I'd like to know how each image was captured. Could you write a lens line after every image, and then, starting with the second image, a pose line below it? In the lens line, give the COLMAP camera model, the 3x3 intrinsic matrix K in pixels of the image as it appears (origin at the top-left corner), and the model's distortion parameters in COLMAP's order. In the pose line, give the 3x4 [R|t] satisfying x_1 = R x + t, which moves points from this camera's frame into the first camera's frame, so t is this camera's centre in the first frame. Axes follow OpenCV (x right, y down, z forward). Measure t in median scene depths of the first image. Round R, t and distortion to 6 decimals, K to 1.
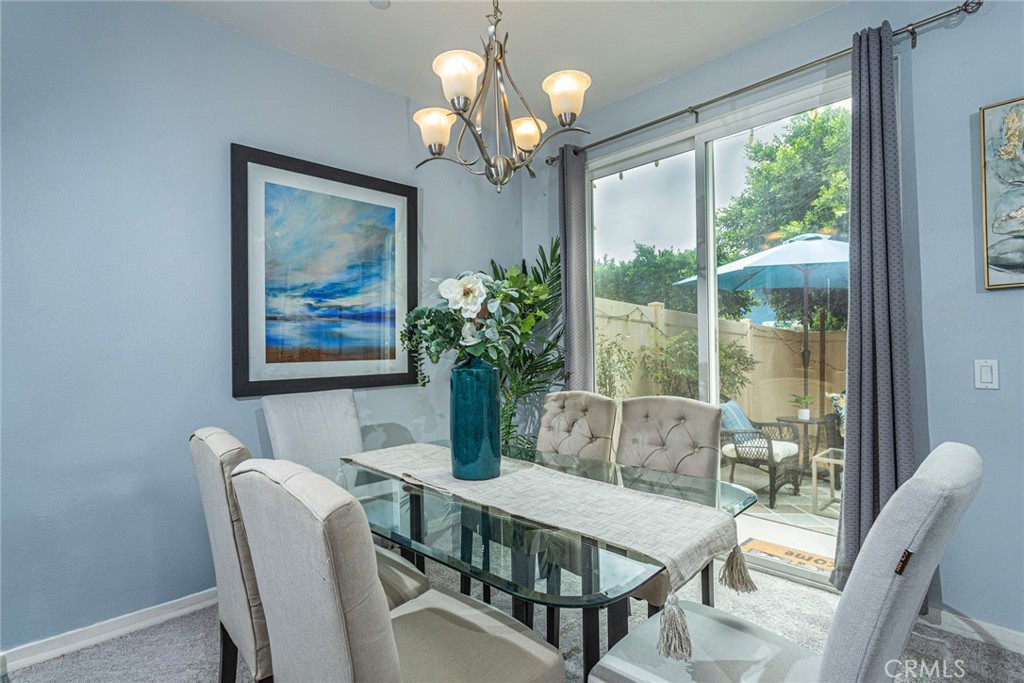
lens RADIAL K [[500.9, 0, 475.6], [0, 500.9, 340.9], [0, 0, 1]] dist [0.003564, 0.000426]
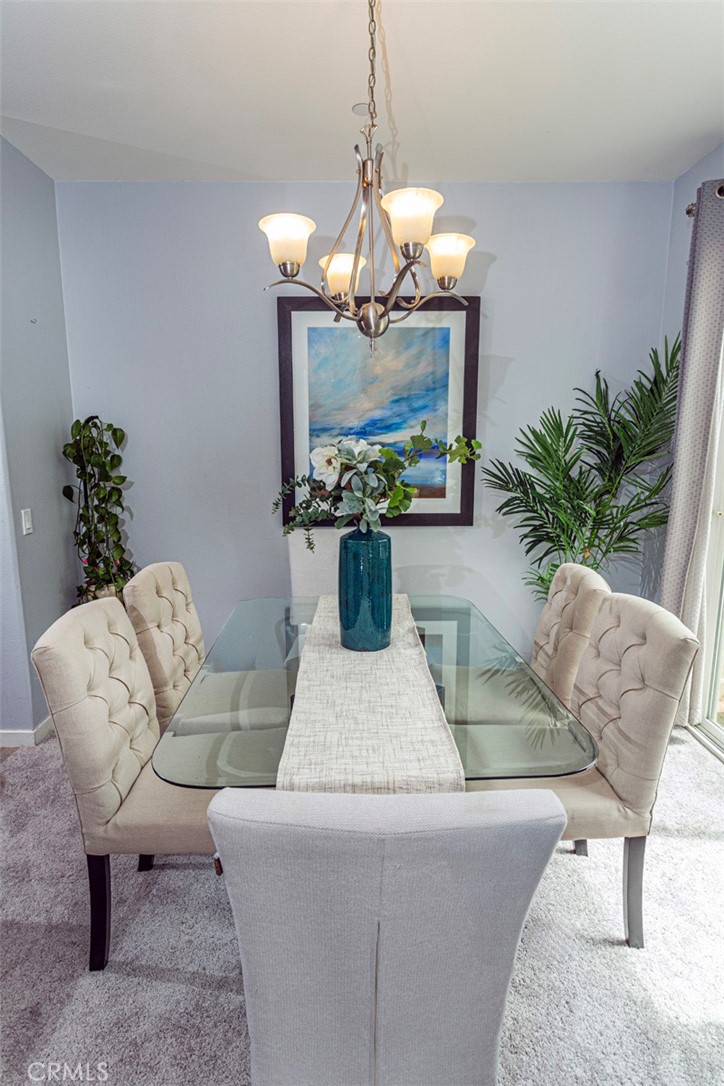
lens RADIAL K [[554.9, 0, 362.0], [0, 554.9, 543.0], [0, 0, 1]] dist [-0.001535, 0.000329]
pose [[0.745368, 0.135993, -0.652635, 0.493532], [-0.001080, 0.979217, 0.202811, -0.108949], [0.666652, -0.150464, 0.730024, 0.154228]]
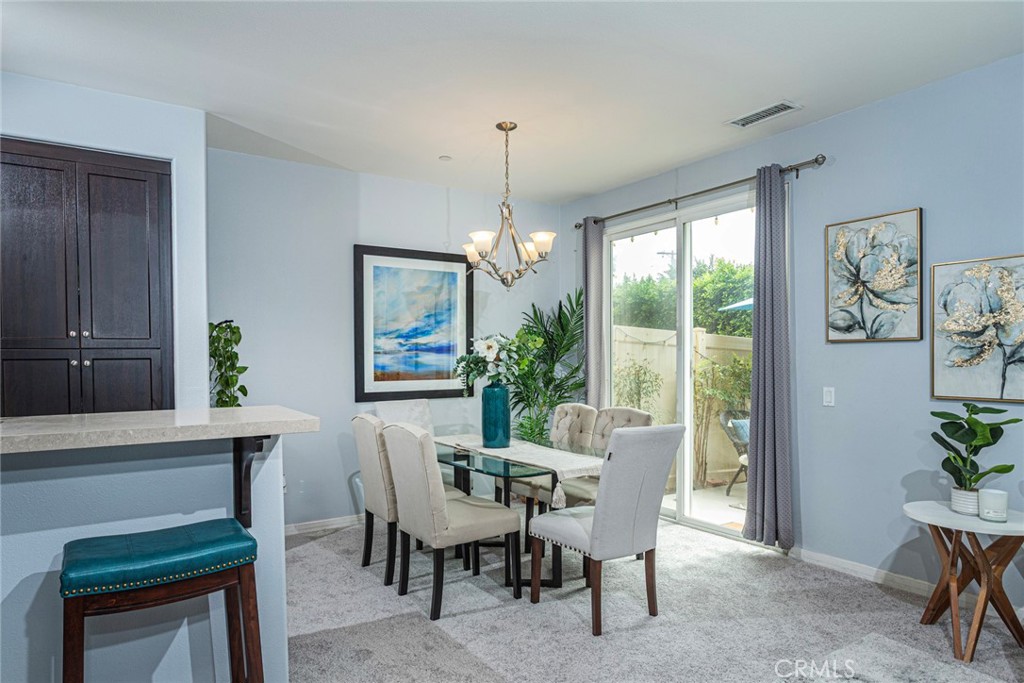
lens RADIAL K [[607.1, 0, 488.5], [0, 607.1, 367.5], [0, 0, 1]] dist [-0.001917, 0.000886]
pose [[0.991085, 0.012750, -0.132620, 0.187612], [-0.008725, 0.999485, 0.030887, -0.061117], [0.132945, -0.029455, 0.990686, -0.830340]]
